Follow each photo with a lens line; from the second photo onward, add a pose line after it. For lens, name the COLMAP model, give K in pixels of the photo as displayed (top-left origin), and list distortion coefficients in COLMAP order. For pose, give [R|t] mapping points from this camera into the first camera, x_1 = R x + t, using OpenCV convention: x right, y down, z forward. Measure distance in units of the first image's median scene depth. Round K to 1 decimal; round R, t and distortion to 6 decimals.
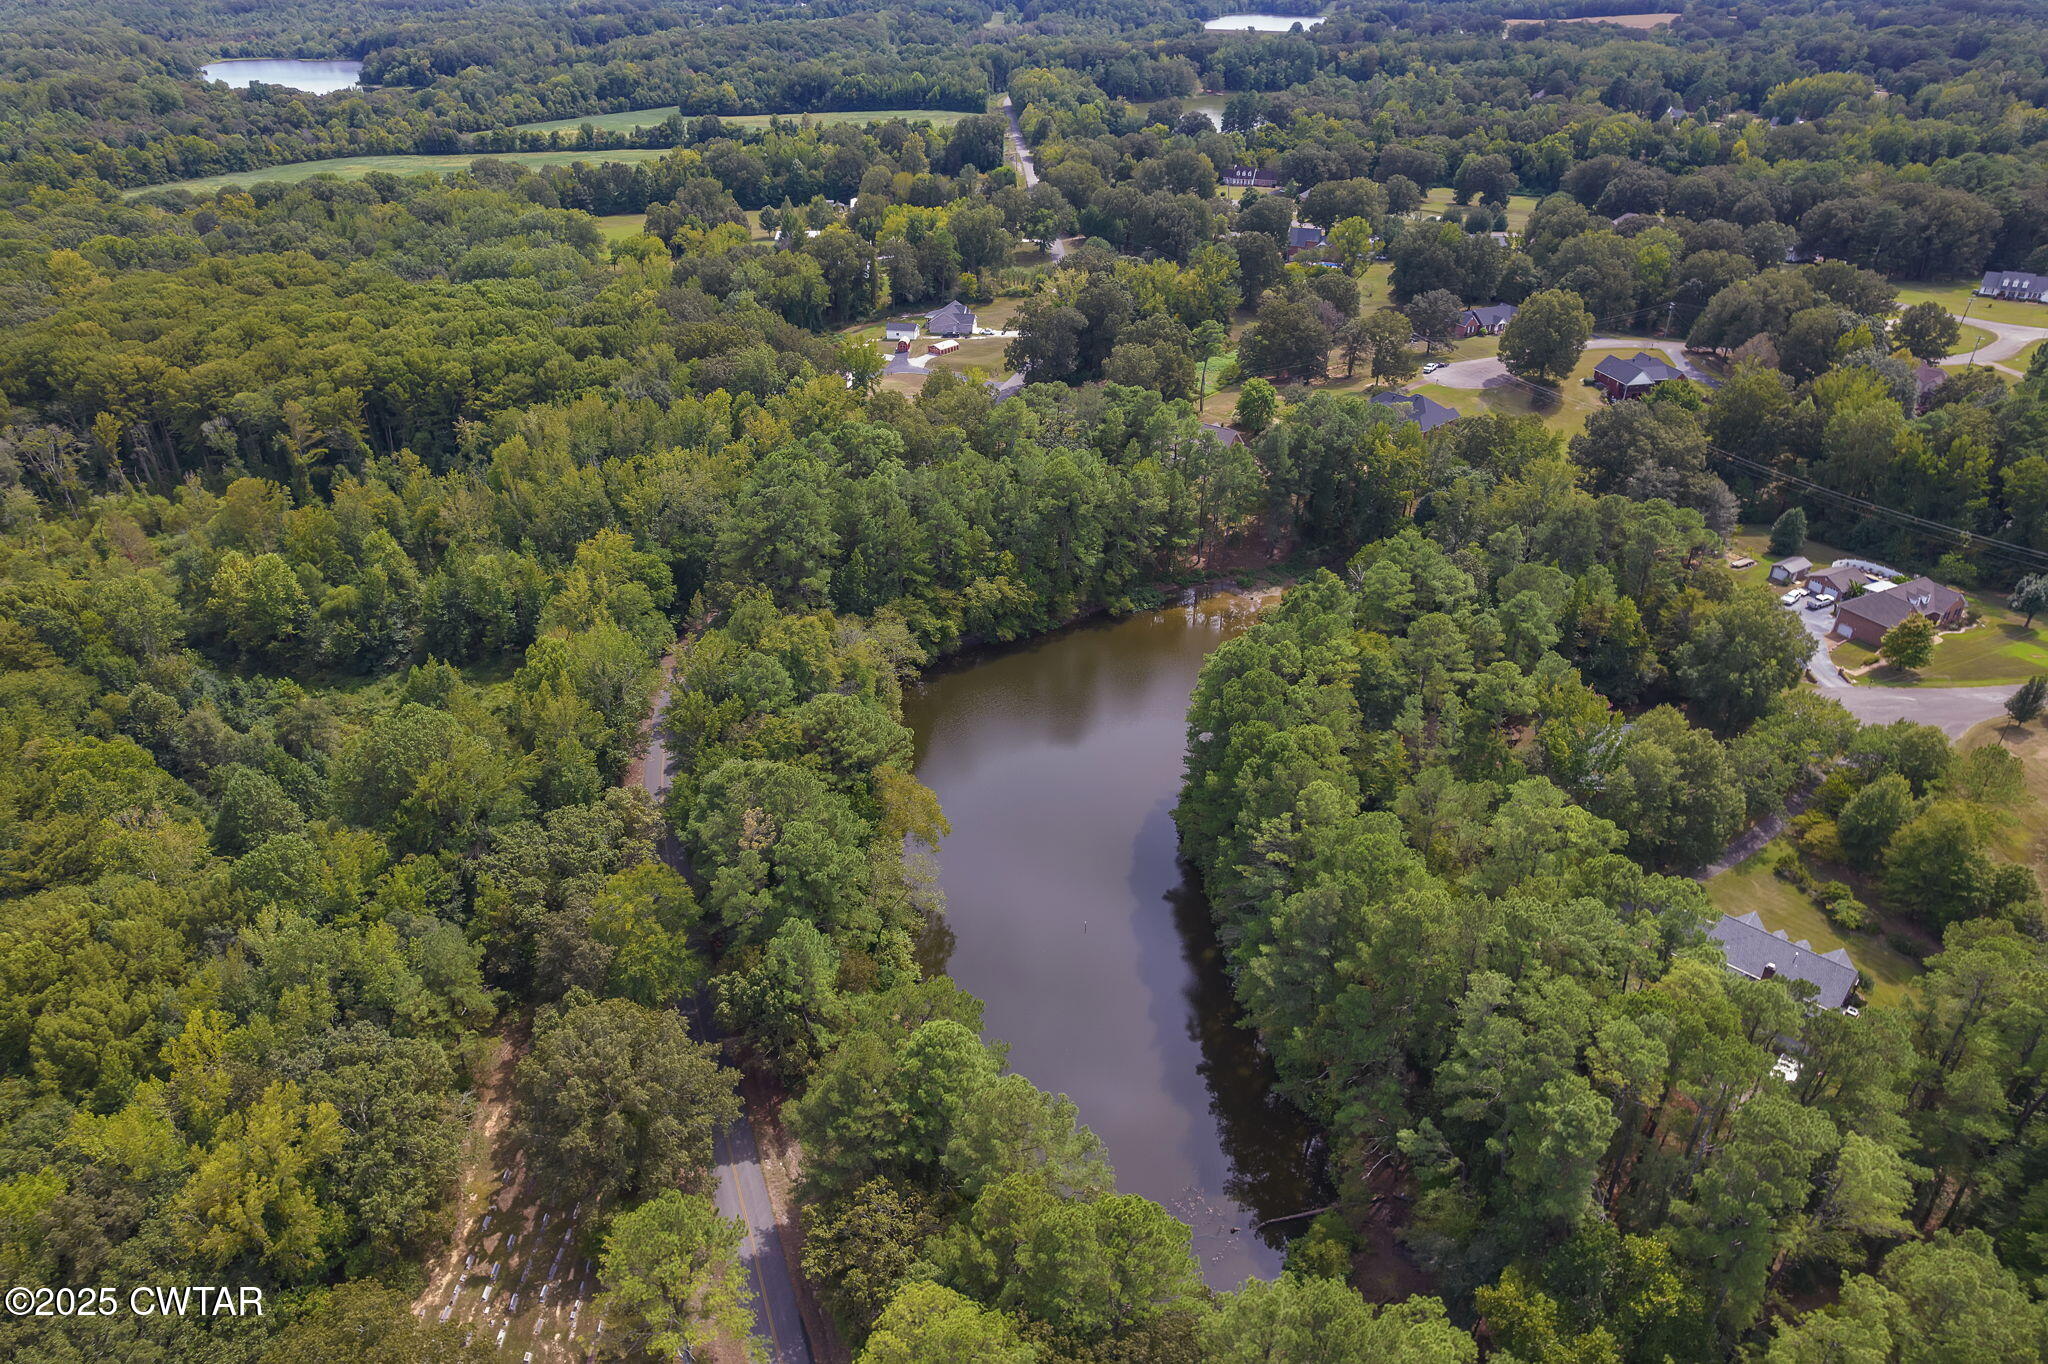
lens RADIAL K [[1319.5, 0, 1029.0], [0, 1319.5, 680.8], [0, 0, 1]] dist [-0.081891, 0.079413]
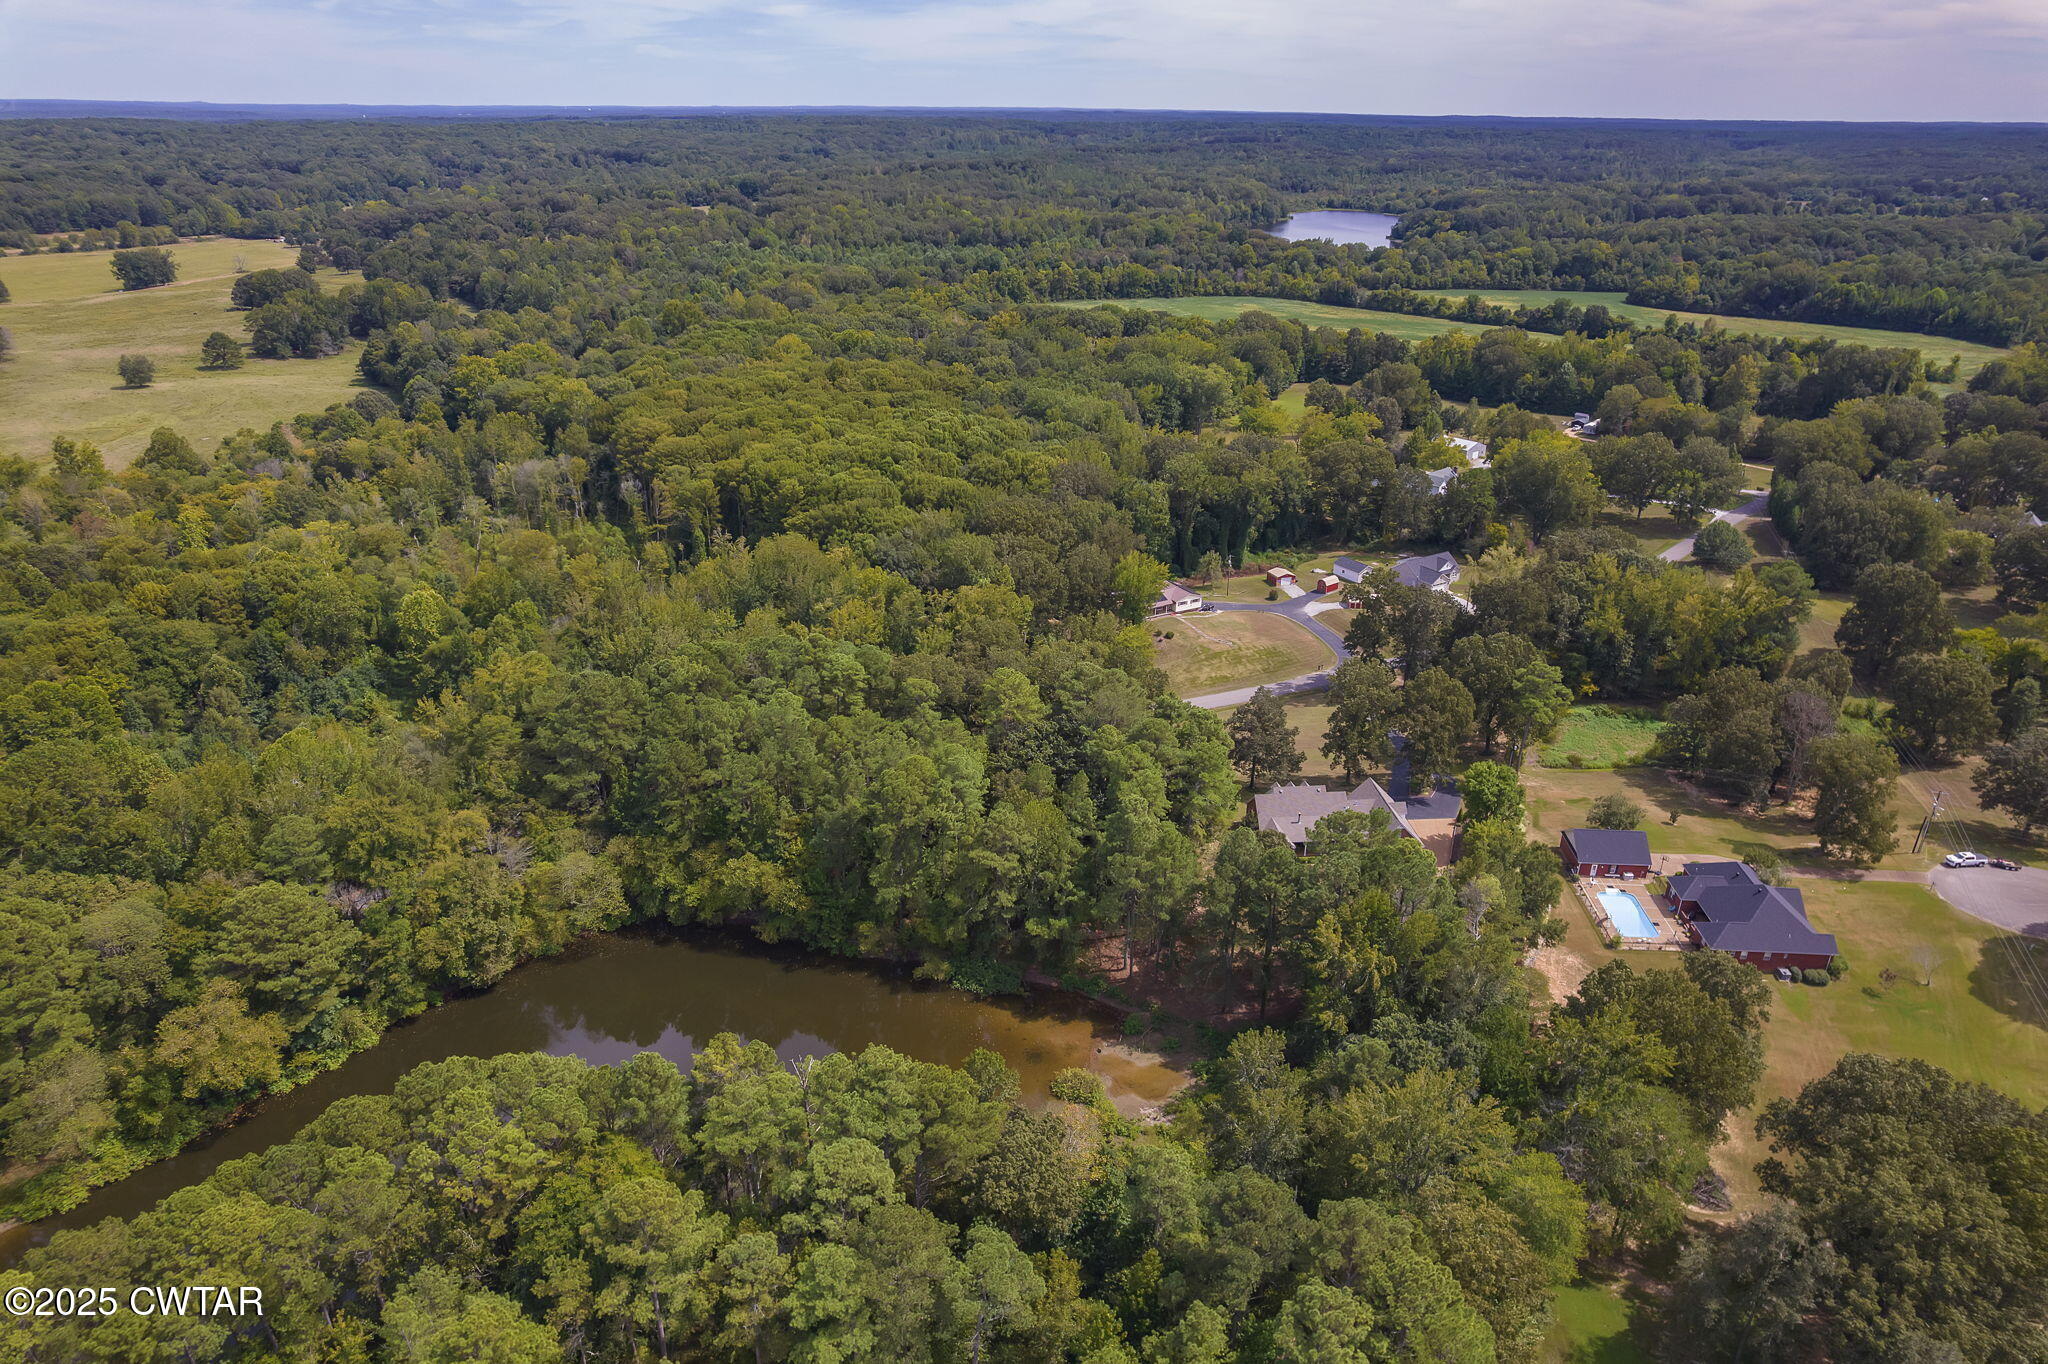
lens RADIAL K [[1319.5, 0, 1029.0], [0, 1319.5, 680.8], [0, 0, 1]] dist [-0.081891, 0.079413]
pose [[0.674417, 0.308197, -0.670951, 0.226685], [-0.380026, 0.924001, 0.042445, -0.106471], [0.633041, 0.226353, 0.740286, 0.184232]]
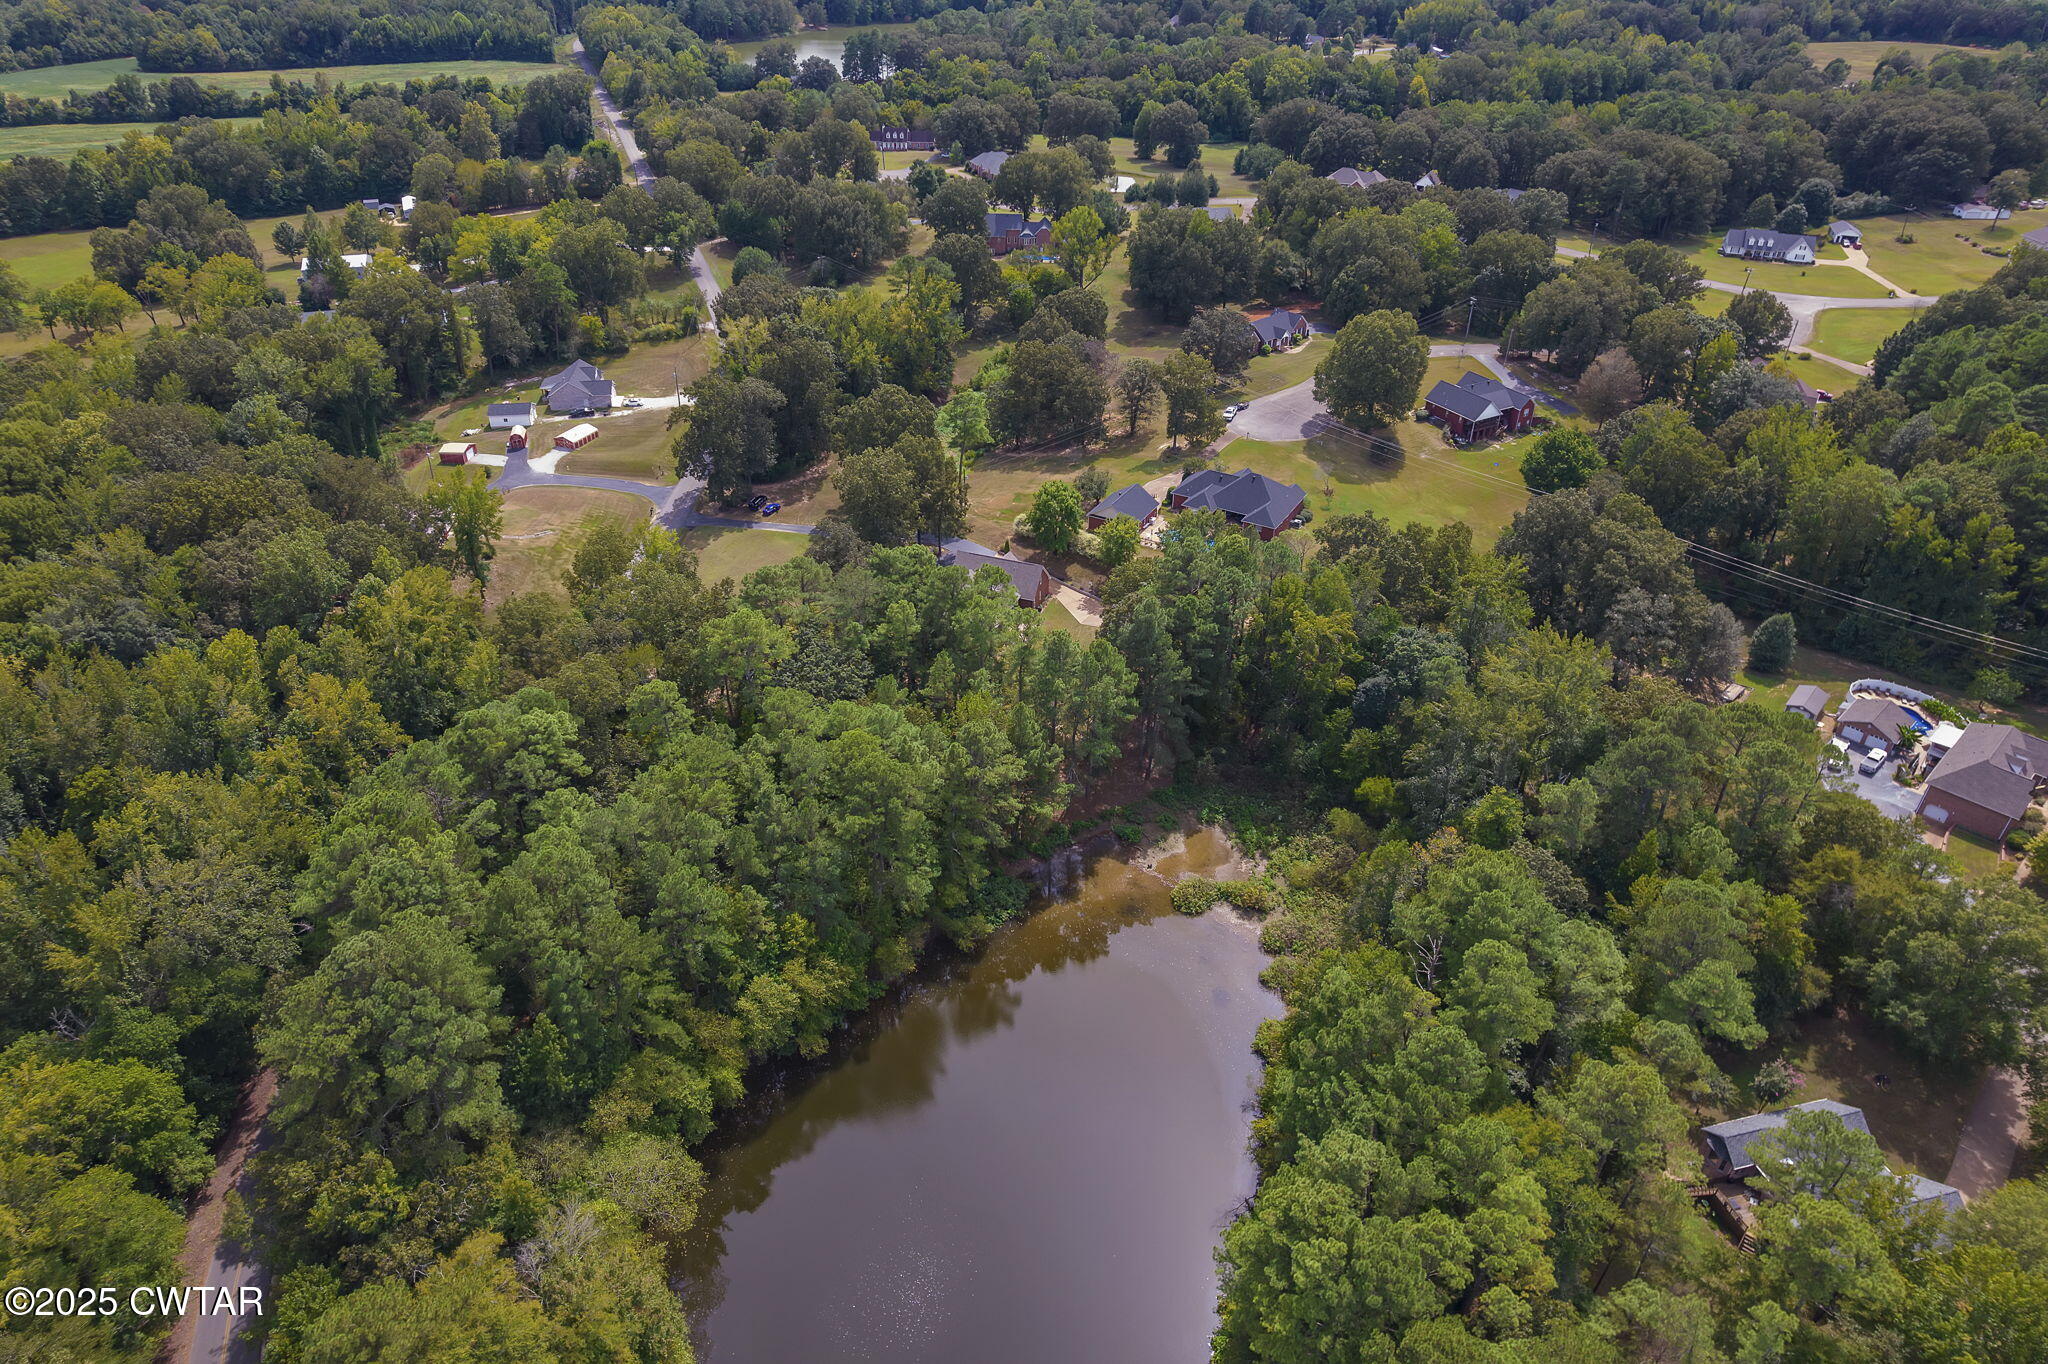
lens RADIAL K [[1319.5, 0, 1029.0], [0, 1319.5, 680.8], [0, 0, 1]] dist [-0.081891, 0.079413]
pose [[0.955219, -0.149251, 0.255502, -0.020061], [0.135495, 0.988251, 0.070722, -0.089631], [-0.263055, -0.032936, 0.964218, 0.155652]]
